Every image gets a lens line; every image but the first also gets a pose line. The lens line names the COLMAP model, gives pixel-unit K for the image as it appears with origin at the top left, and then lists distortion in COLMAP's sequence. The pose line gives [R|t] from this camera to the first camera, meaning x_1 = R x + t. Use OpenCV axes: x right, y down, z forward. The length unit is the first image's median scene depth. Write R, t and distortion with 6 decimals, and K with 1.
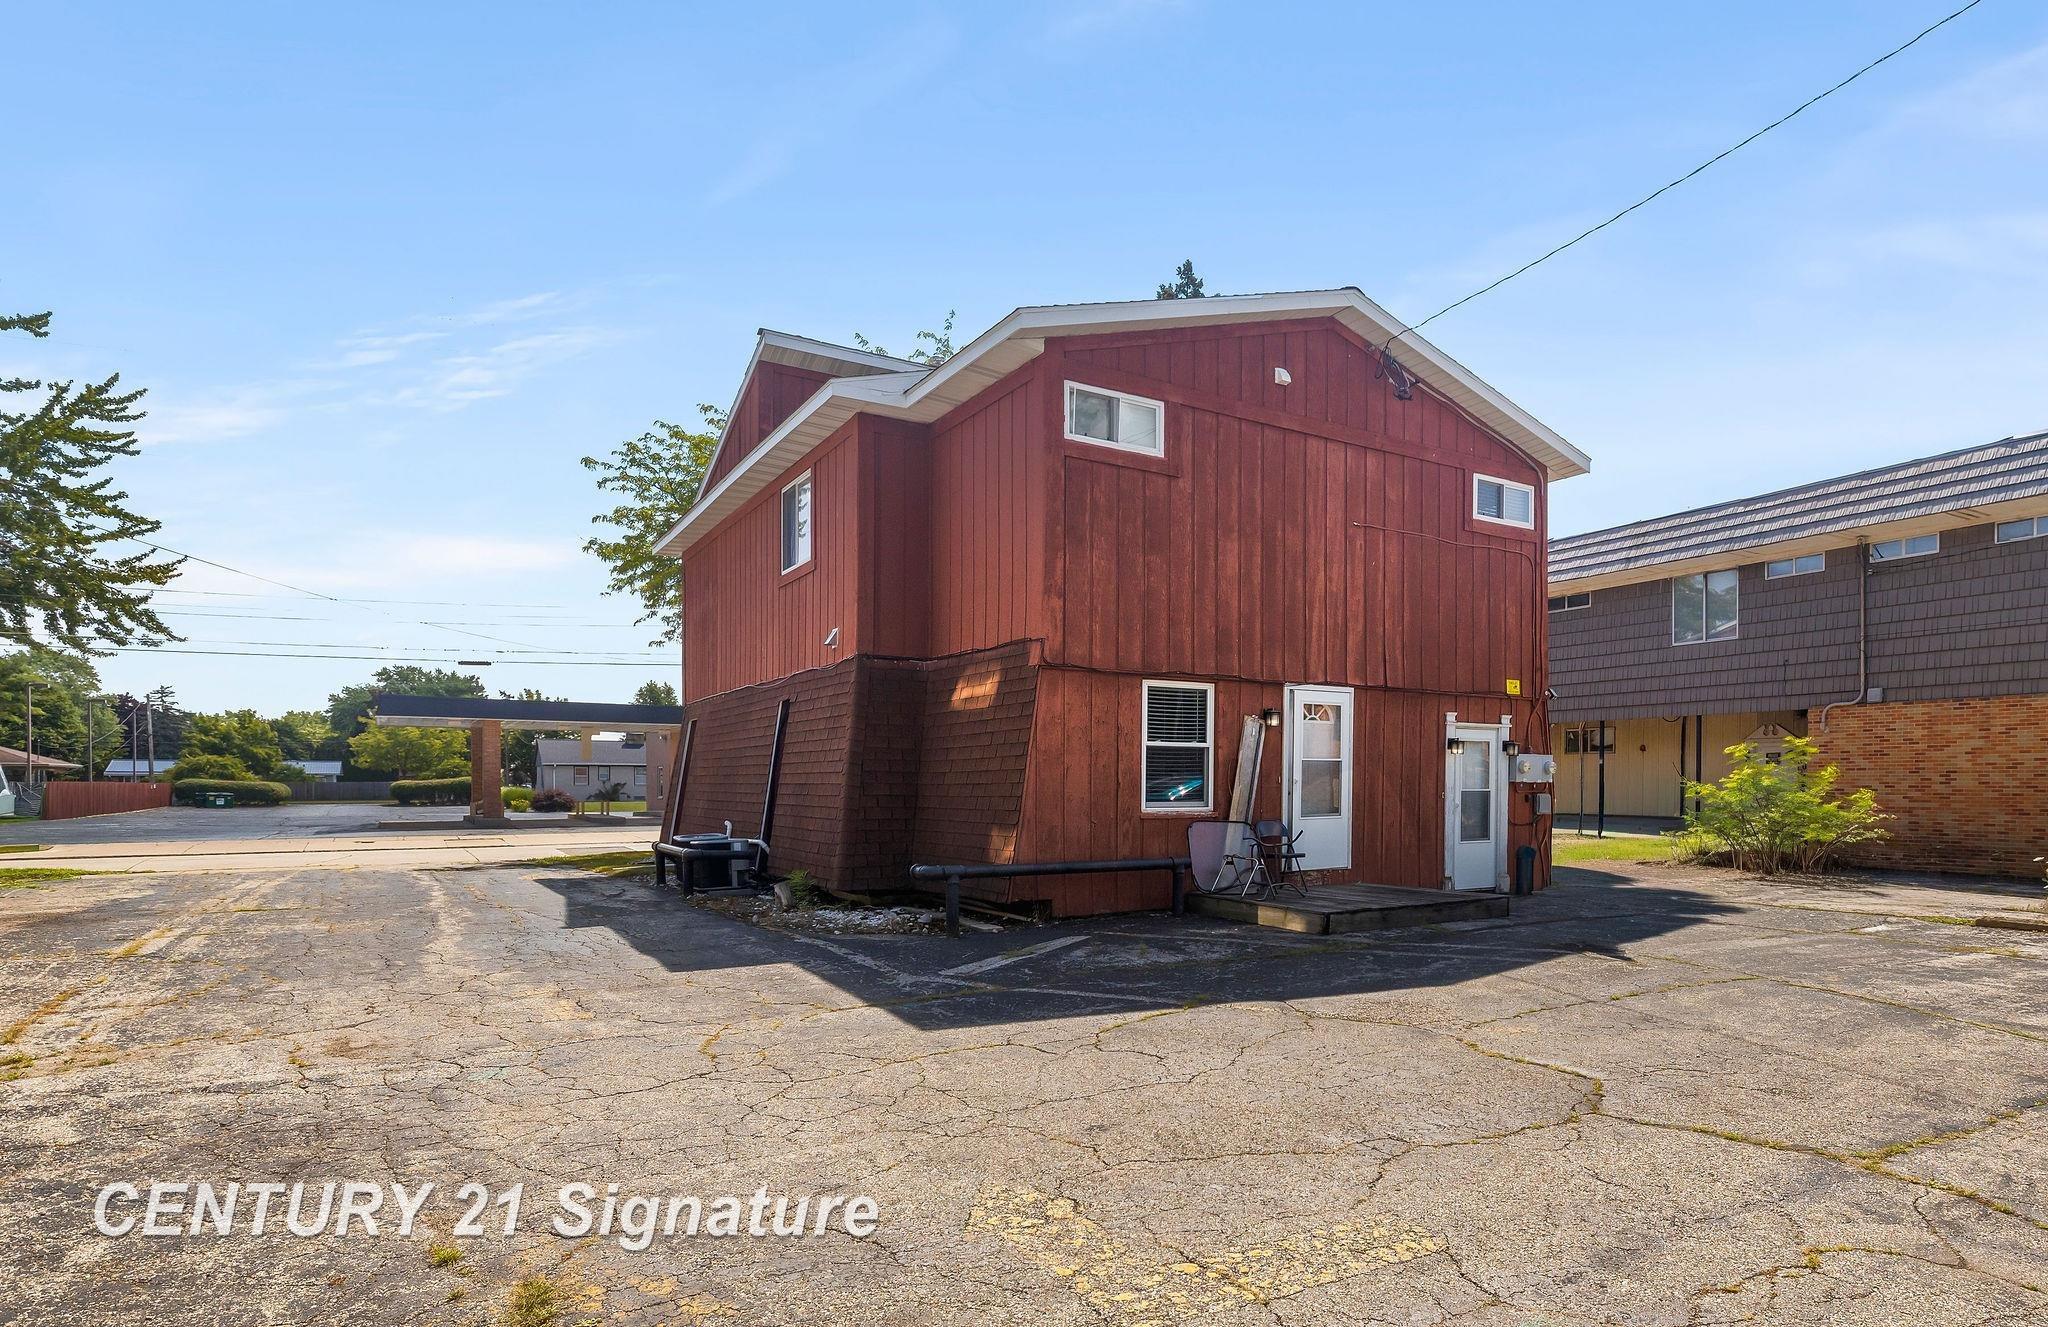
lens RADIAL K [[1138.7, 0, 1024.7], [0, 1138.7, 653.1], [0, 0, 1]] dist [-0.003280, 0.001213]
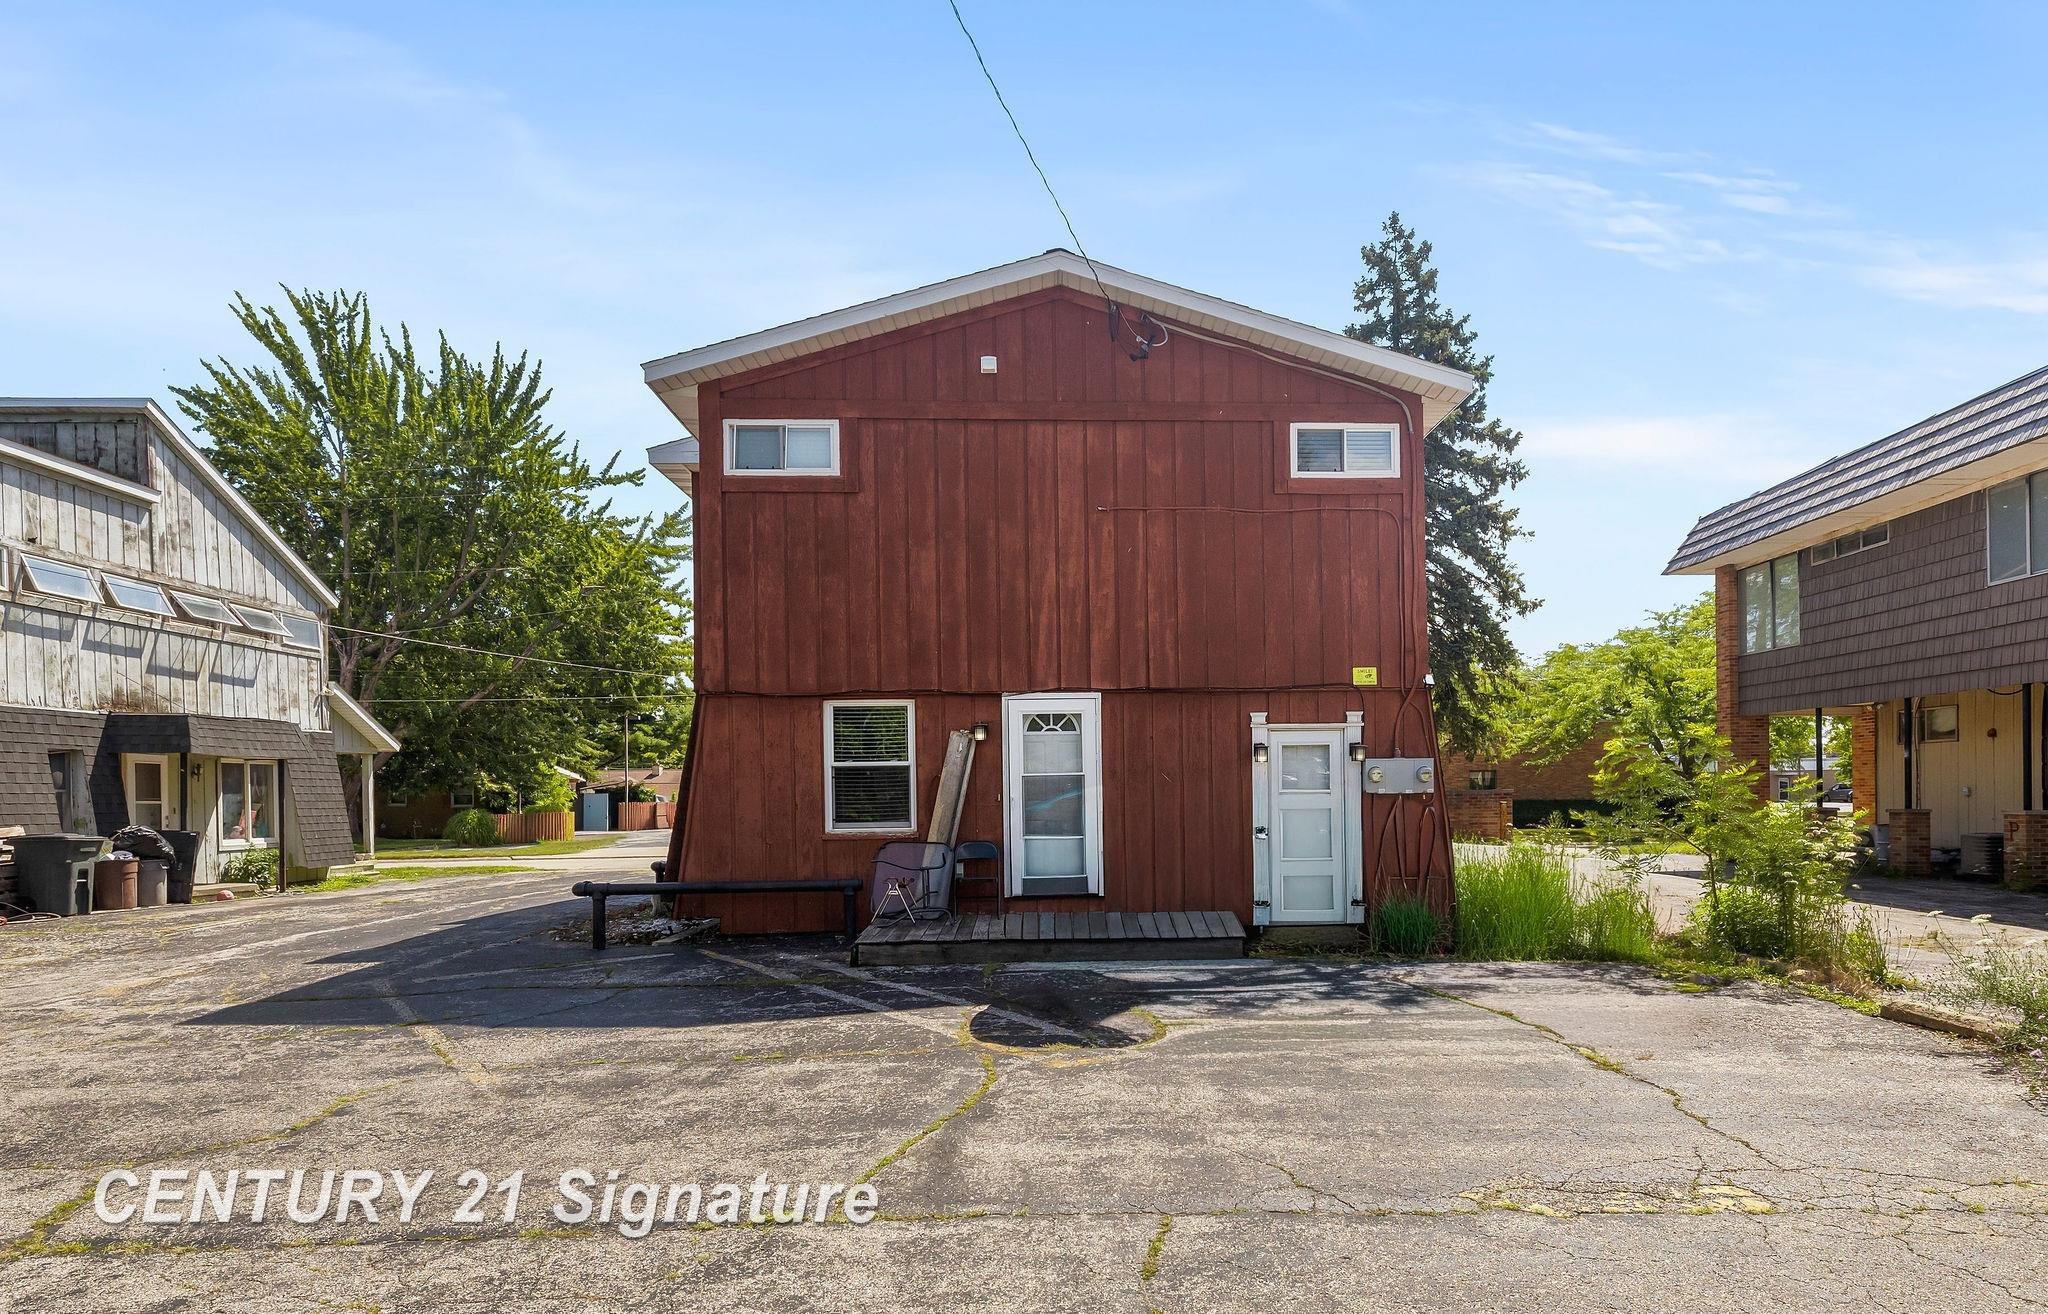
lens RADIAL K [[1090.4, 0, 1029.3], [0, 1090.4, 669.8], [0, 0, 1]] dist [0.005051, -0.001017]
pose [[0.872303, -0.072336, -0.483586, 0.675850], [0.072892, 0.997183, -0.017676, 0.024453], [0.483502, -0.019831, 0.875119, 0.232457]]
